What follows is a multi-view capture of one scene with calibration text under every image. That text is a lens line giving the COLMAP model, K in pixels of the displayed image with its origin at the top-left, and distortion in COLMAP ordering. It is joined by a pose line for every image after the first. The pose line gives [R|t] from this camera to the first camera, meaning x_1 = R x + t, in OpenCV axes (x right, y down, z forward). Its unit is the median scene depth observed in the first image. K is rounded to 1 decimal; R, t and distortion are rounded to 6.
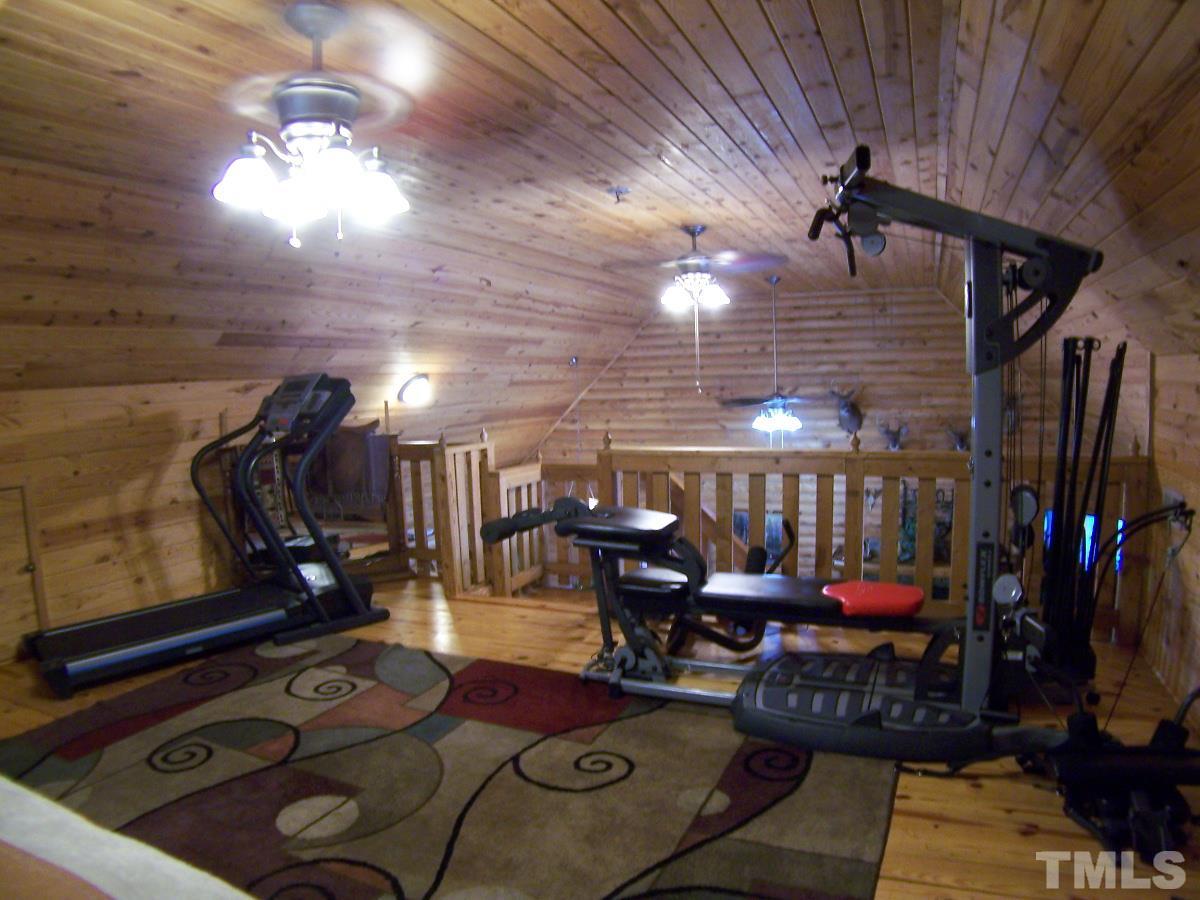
lens RADIAL K [[773.4, 0, 605.1], [0, 773.4, 460.0], [0, 0, 1]] dist [-0.209703, 0.065501]
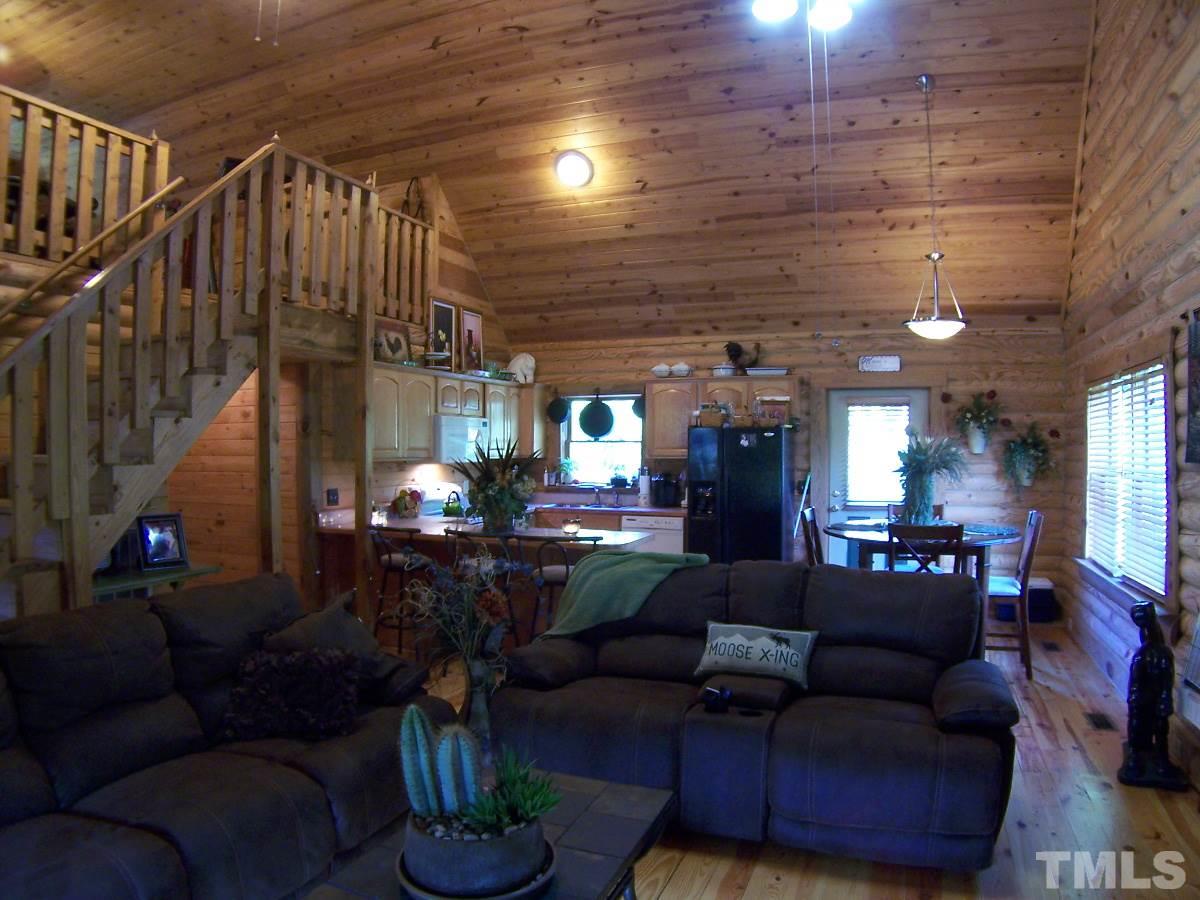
lens RADIAL K [[773.4, 0, 602.6], [0, 773.4, 456.4], [0, 0, 1]] dist [-0.209703, 0.065501]
pose [[0.020207, 0.046289, -0.998724, 0.475829], [-0.106190, 0.993377, 0.043893, 0.146412], [0.994141, 0.105168, 0.024988, 0.730071]]
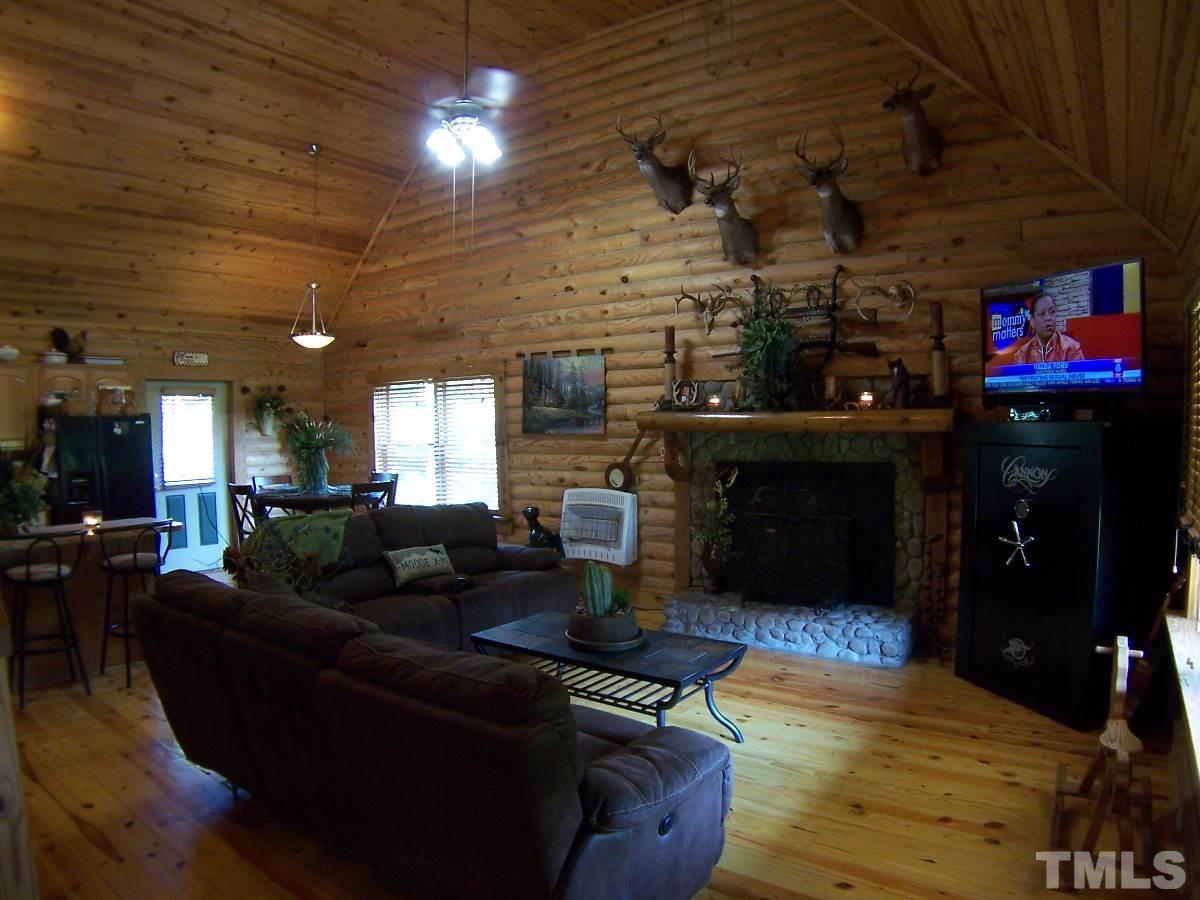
lens RADIAL K [[773.4, 0, 604.6], [0, 773.4, 462.4], [0, 0, 1]] dist [-0.209703, 0.065501]
pose [[0.974162, 0.033267, -0.223388, 0.384936], [-0.043701, 0.998165, -0.041925, 0.185238], [0.221584, 0.050604, 0.973827, 0.362953]]
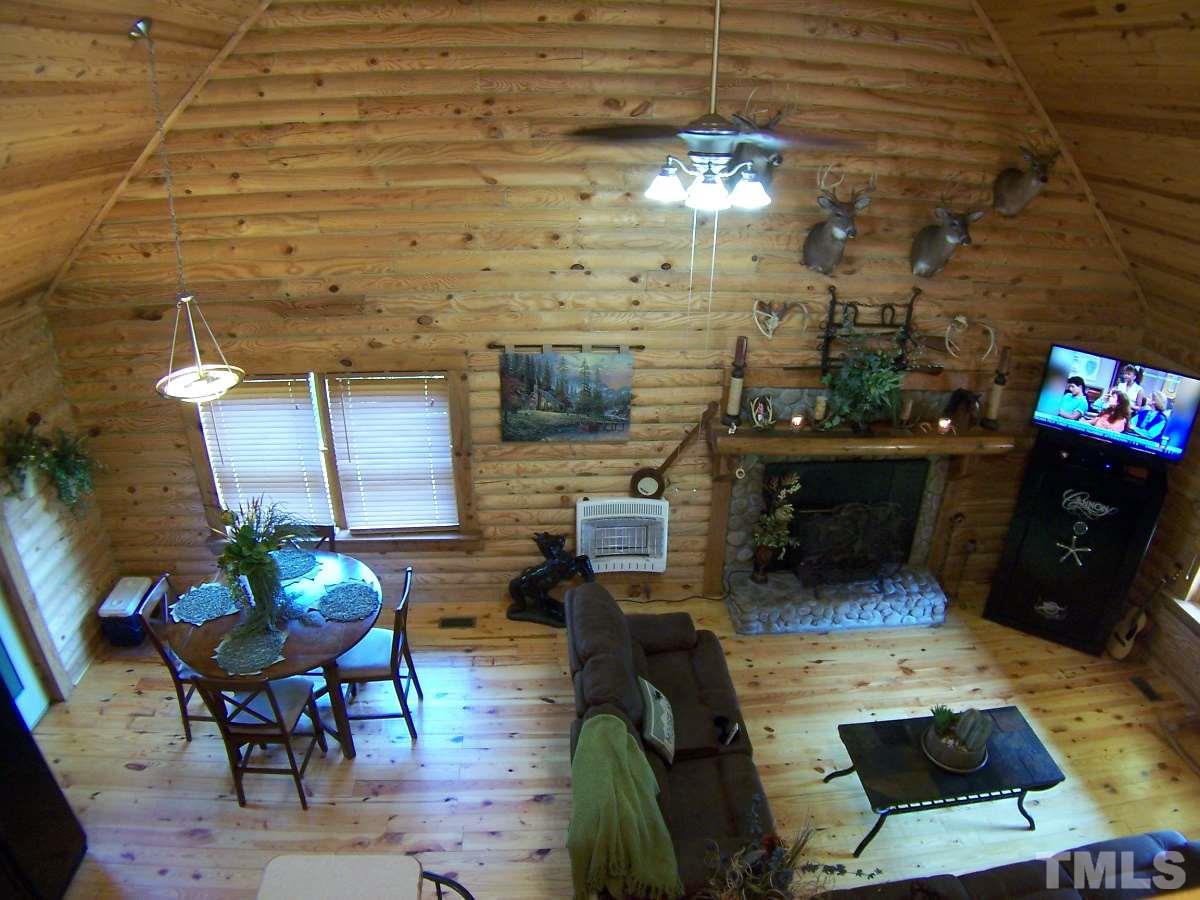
lens RADIAL K [[773.4, 0, 608.1], [0, 773.4, 466.1], [0, 0, 1]] dist [-0.209703, 0.065501]
pose [[0.879237, -0.165193, 0.446826, -0.019579], [-0.003726, 0.935539, 0.353204, -0.041744], [-0.476370, -0.312215, 0.821945, 0.525300]]
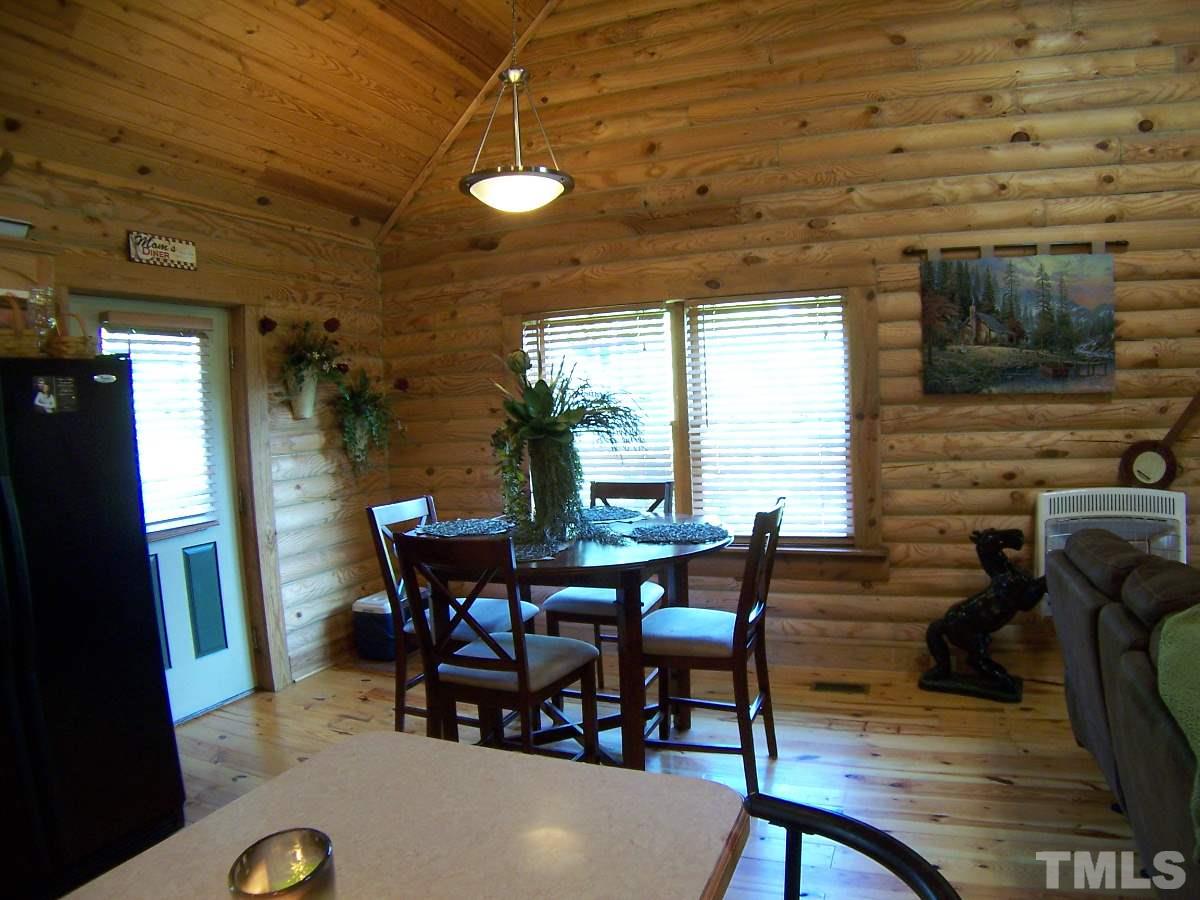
lens RADIAL K [[773.4, 0, 609.6], [0, 773.4, 464.3], [0, 0, 1]] dist [-0.209703, 0.065501]
pose [[0.999547, -0.009921, 0.028429, -0.002297], [0.010768, 0.999499, -0.029774, 0.176674], [-0.028119, 0.030067, 0.999152, 0.657965]]
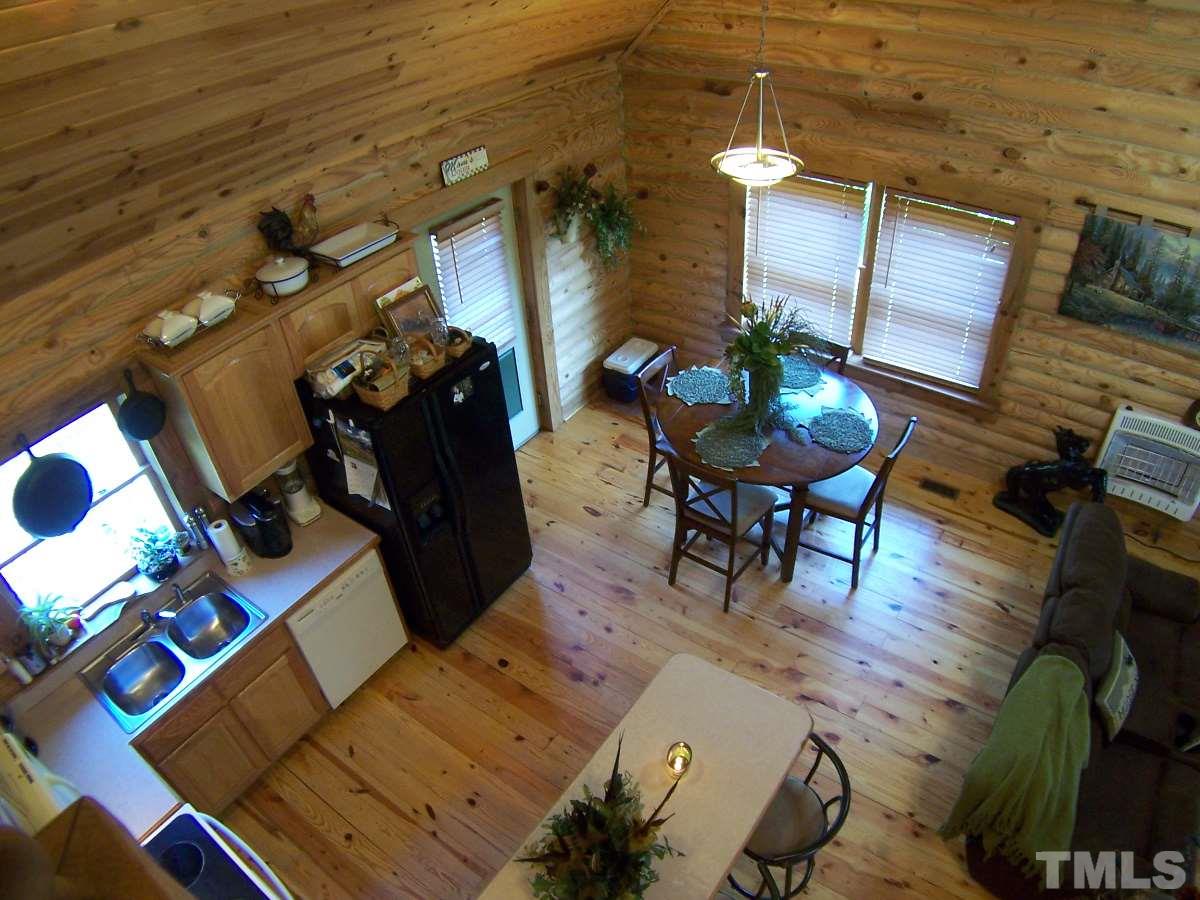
lens RADIAL K [[773.4, 0, 607.8], [0, 773.4, 462.0], [0, 0, 1]] dist [-0.209703, 0.065501]
pose [[0.979124, 0.114462, -0.167971, -0.023940], [-0.001708, 0.830978, 0.556302, -0.030663], [0.203255, -0.544402, 0.813827, 0.556966]]
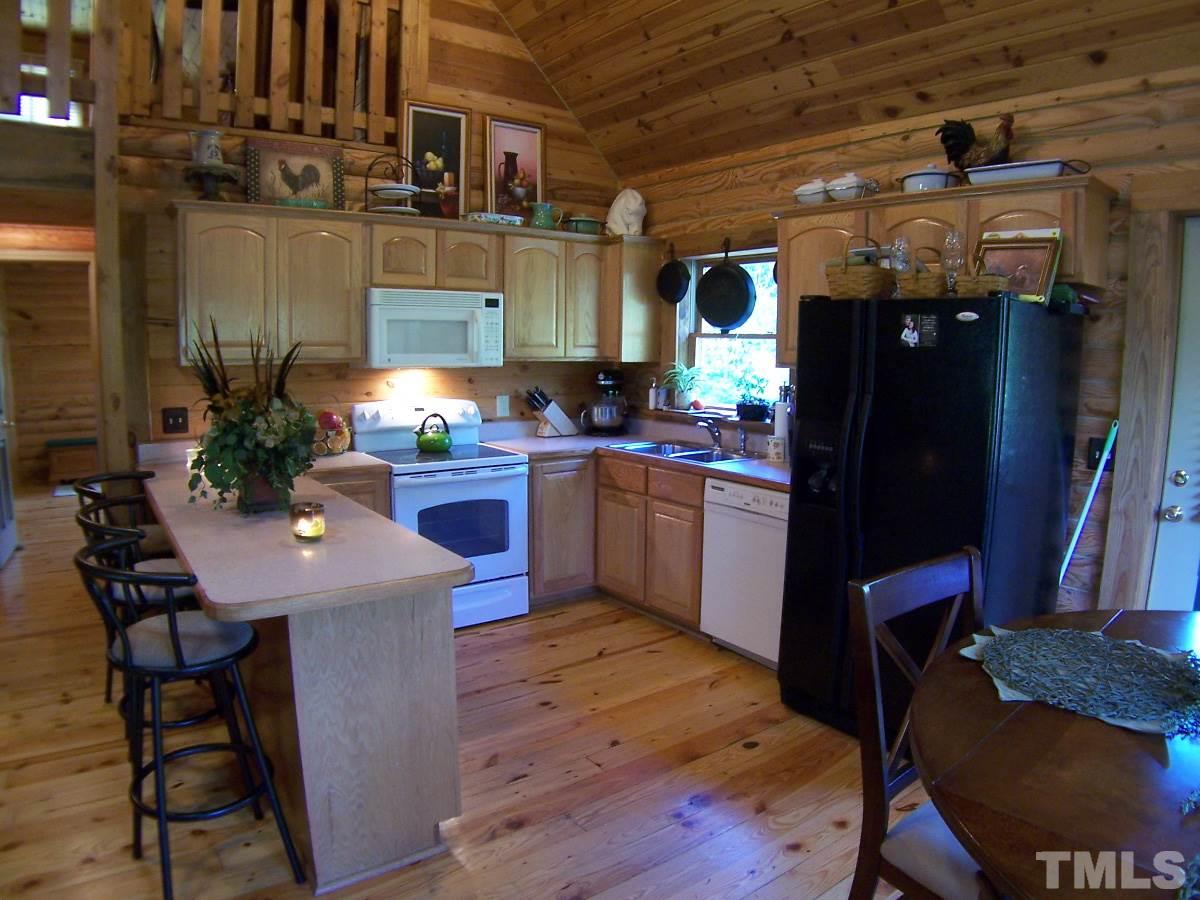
lens RADIAL K [[773.4, 0, 610.3], [0, 773.4, 460.0], [0, 0, 1]] dist [-0.209703, 0.065501]
pose [[-0.493668, 0.150239, -0.856575, 0.106595], [-0.090411, 0.970761, 0.222372, 0.144379], [0.864938, 0.187222, -0.465650, 0.899163]]
